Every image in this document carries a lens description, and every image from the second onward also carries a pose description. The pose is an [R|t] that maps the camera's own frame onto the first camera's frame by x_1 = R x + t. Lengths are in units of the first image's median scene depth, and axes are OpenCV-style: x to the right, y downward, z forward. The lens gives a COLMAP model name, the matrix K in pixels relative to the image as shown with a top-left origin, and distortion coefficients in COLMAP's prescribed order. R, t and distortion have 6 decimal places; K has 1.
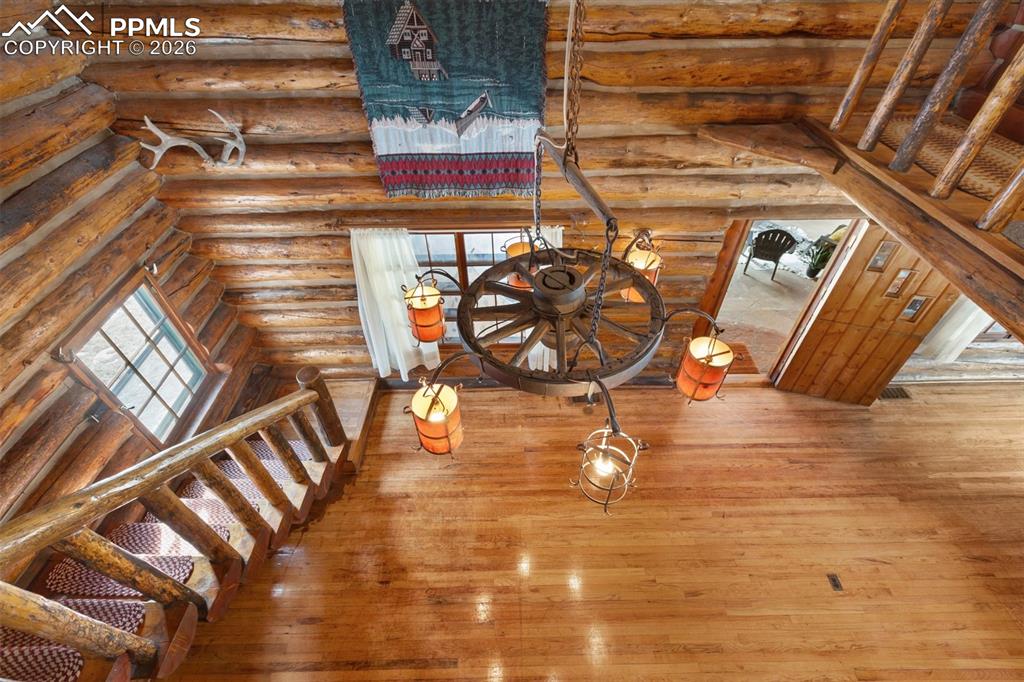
lens RADIAL K [[454.5, 0, 516.0], [0, 454.5, 344.0], [0, 0, 1]] dist [0.007186, -0.001977]
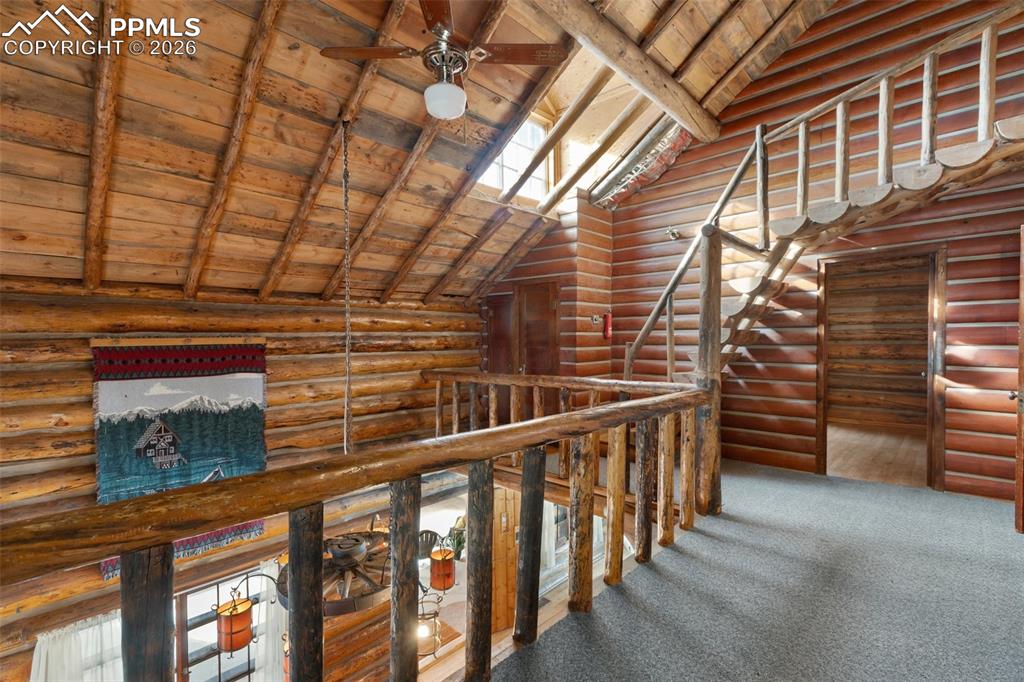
lens RADIAL K [[454.5, 0, 507.5], [0, 454.5, 343.7], [0, 0, 1]] dist [0.007186, -0.001977]
pose [[0.703808, -0.007481, 0.710351, -0.434619], [0.493532, 0.724377, -0.481357, 0.267712], [-0.510961, 0.689364, 0.513514, -0.403895]]
